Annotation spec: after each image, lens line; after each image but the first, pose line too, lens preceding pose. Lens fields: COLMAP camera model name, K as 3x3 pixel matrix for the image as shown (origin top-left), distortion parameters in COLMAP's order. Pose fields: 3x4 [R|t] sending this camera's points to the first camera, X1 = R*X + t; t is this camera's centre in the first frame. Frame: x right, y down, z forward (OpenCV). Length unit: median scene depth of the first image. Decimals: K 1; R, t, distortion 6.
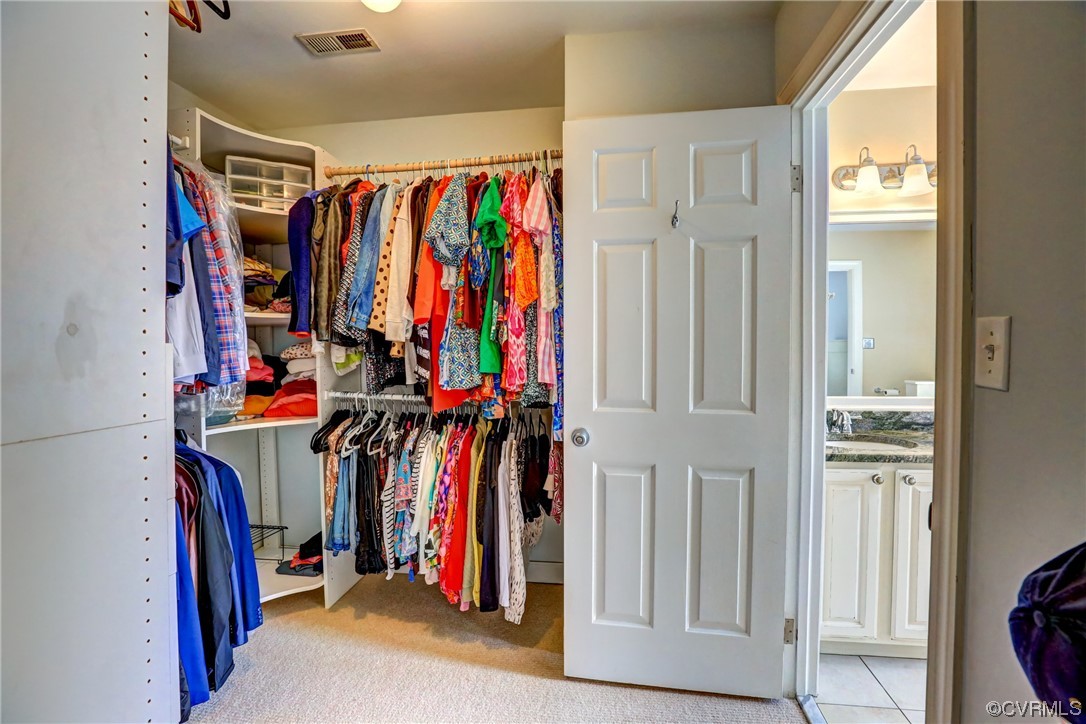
lens RADIAL K [[493.3, 0, 540.0], [0, 493.3, 356.8], [0, 0, 1]] dist [-0.048671, 0.012486]
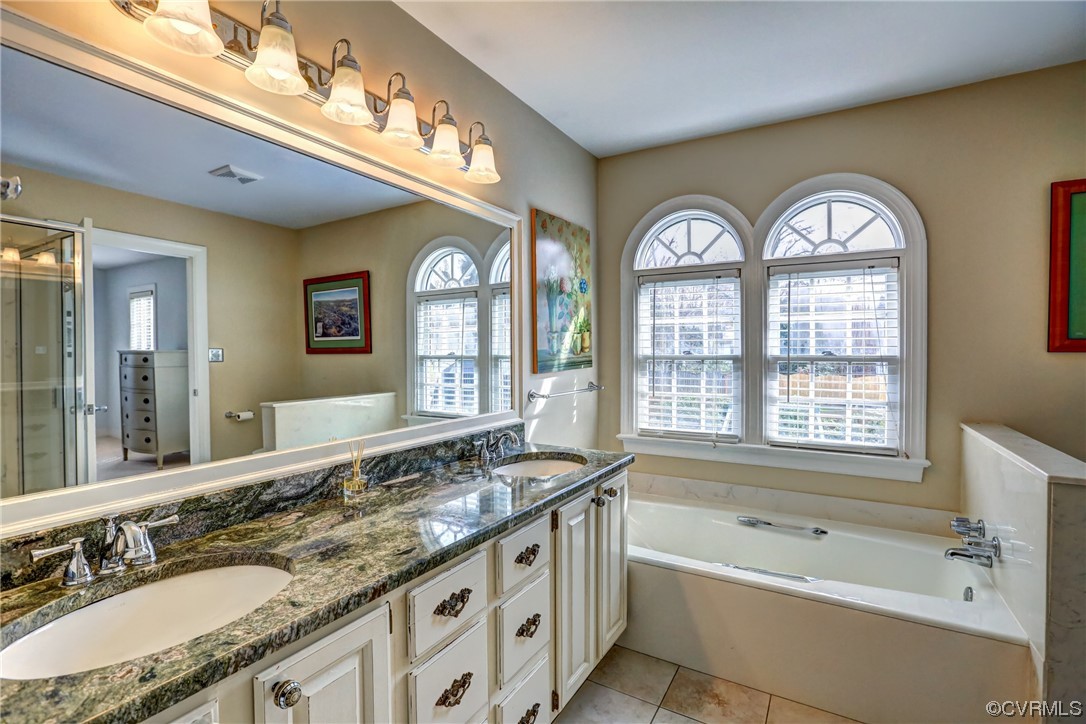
lens RADIAL K [[493.3, 0, 541.4], [0, 493.3, 360.3], [0, 0, 1]] dist [-0.048671, 0.012486]
pose [[0.384977, -0.006840, 0.922901, 0.375097], [0.022334, 0.999749, -0.001907, -0.015258], [-0.922656, 0.021346, 0.385033, 0.499672]]
